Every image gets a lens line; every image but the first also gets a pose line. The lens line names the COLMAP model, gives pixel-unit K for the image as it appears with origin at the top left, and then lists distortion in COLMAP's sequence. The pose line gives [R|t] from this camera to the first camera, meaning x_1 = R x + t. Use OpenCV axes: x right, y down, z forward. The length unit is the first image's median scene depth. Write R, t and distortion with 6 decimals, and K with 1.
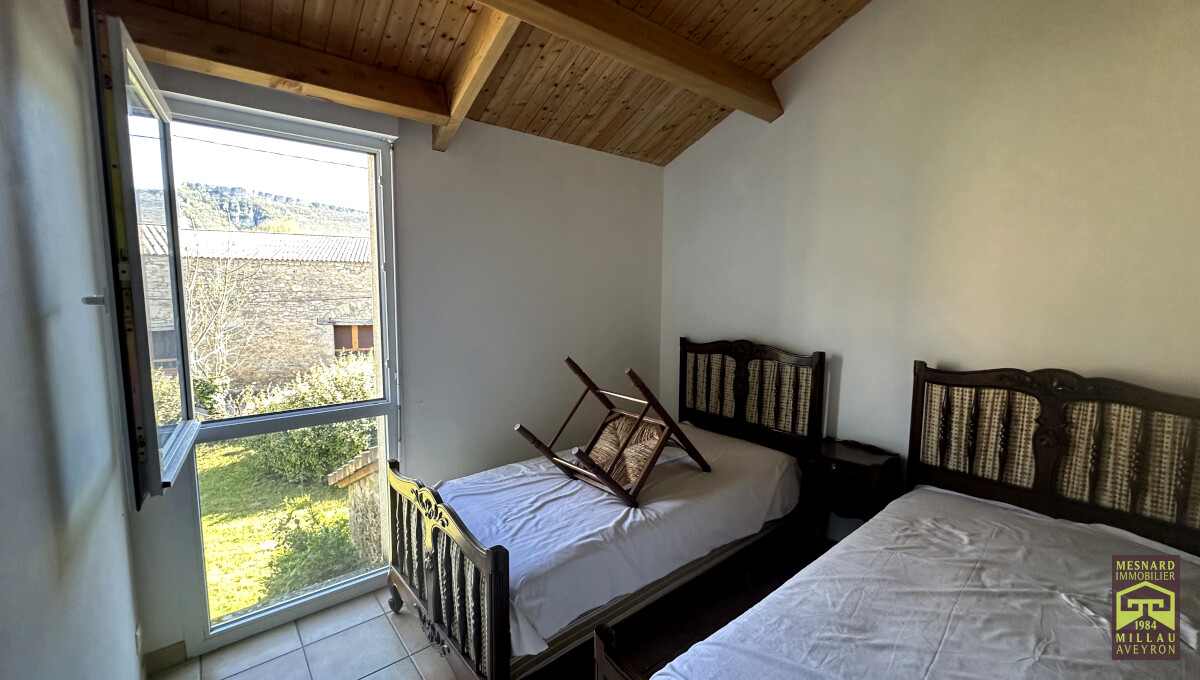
lens RADIAL K [[477.2, 0, 600.1], [0, 477.2, 340.8], [0, 0, 1]] dist [-0.002822, 0.000110]
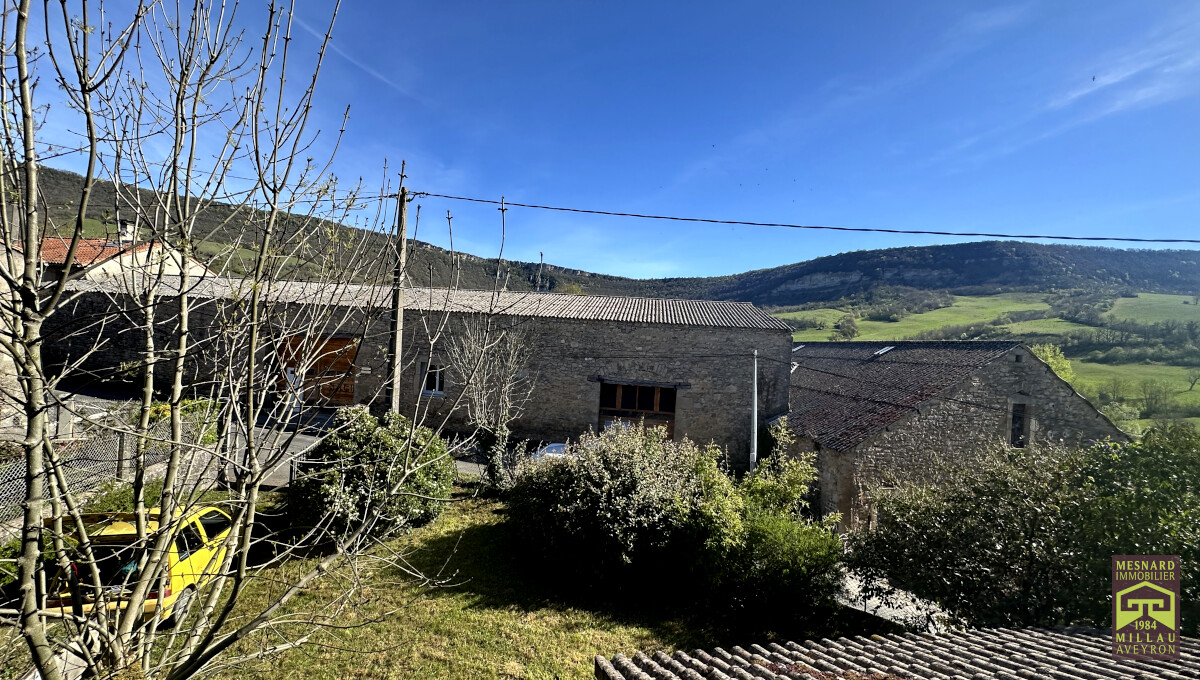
lens RADIAL K [[477.2, 0, 598.6], [0, 477.2, 340.3], [0, 0, 1]] dist [-0.002822, 0.000110]
pose [[0.872491, 0.039020, -0.487070, -0.134925], [-0.104208, 0.988733, -0.107459, -0.021798], [0.477389, 0.144514, 0.866727, 0.197783]]
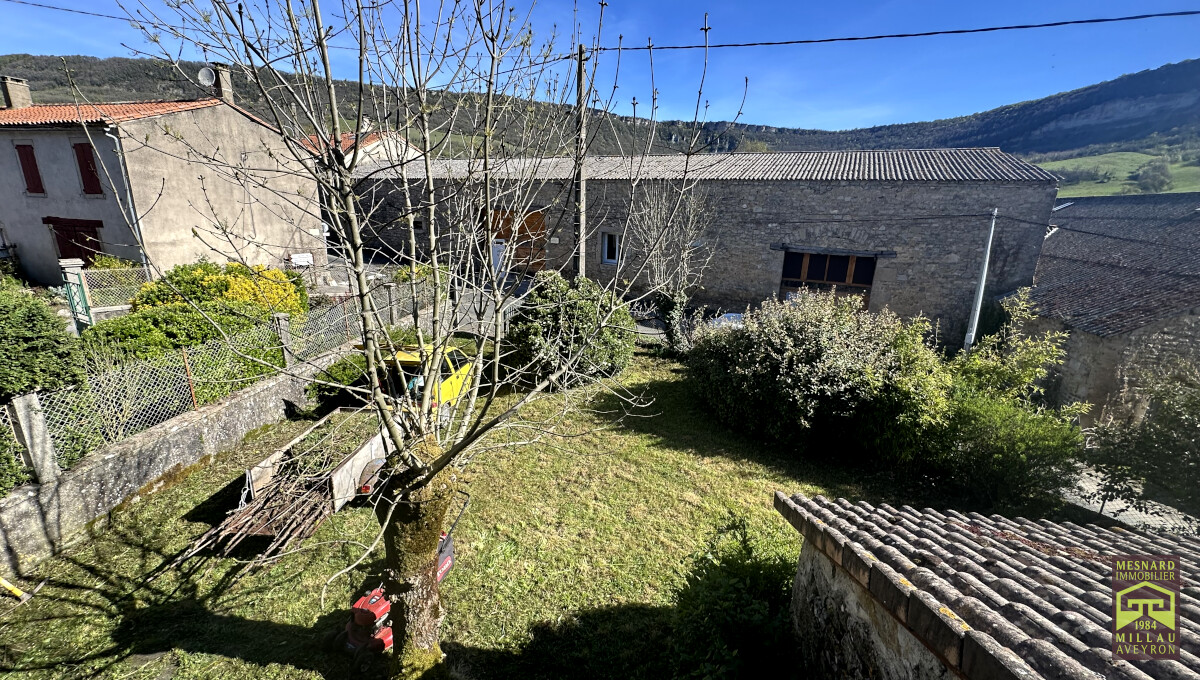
lens RADIAL K [[477.2, 0, 599.3], [0, 477.2, 339.5], [0, 0, 1]] dist [-0.002822, 0.000110]
pose [[0.649820, 0.212665, -0.729731, -0.137930], [-0.104881, 0.975965, 0.191028, -0.008277], [0.752817, -0.047599, 0.656506, 0.188452]]
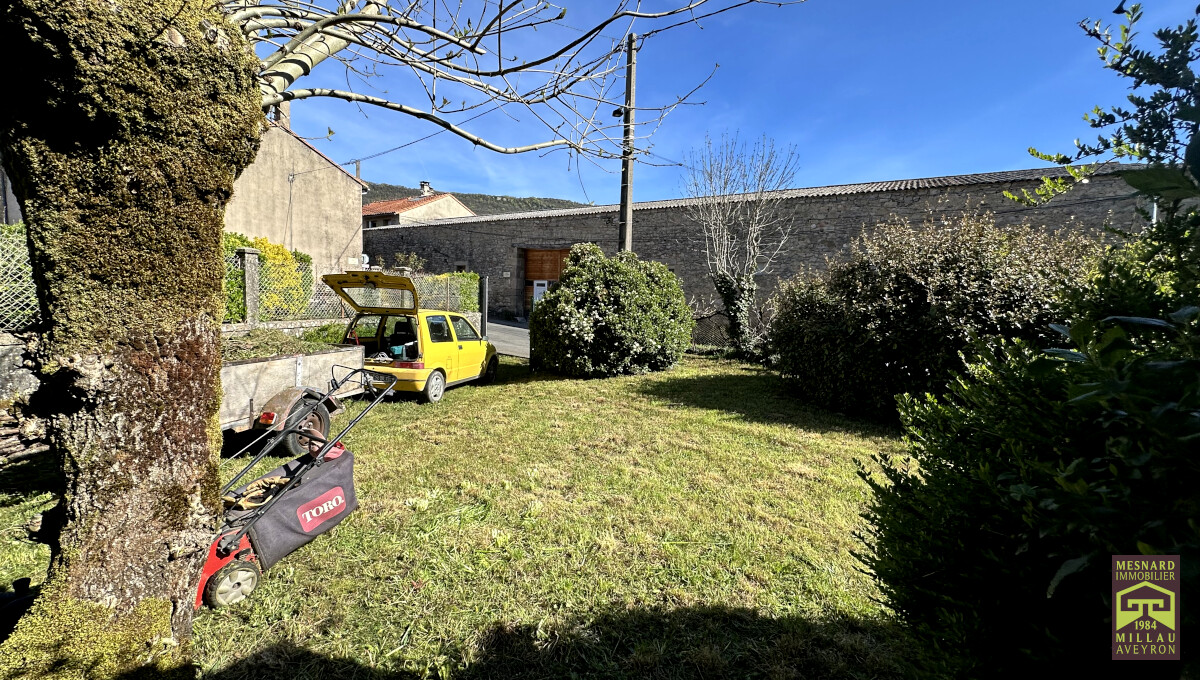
lens RADIAL K [[477.2, 0, 599.9], [0, 477.2, 339.6], [0, 0, 1]] dist [-0.002822, 0.000110]
pose [[0.570081, 0.079186, -0.817763, -0.260436], [-0.119433, 0.992759, 0.012872, 0.197632], [0.812861, 0.090330, 0.575411, 0.326450]]
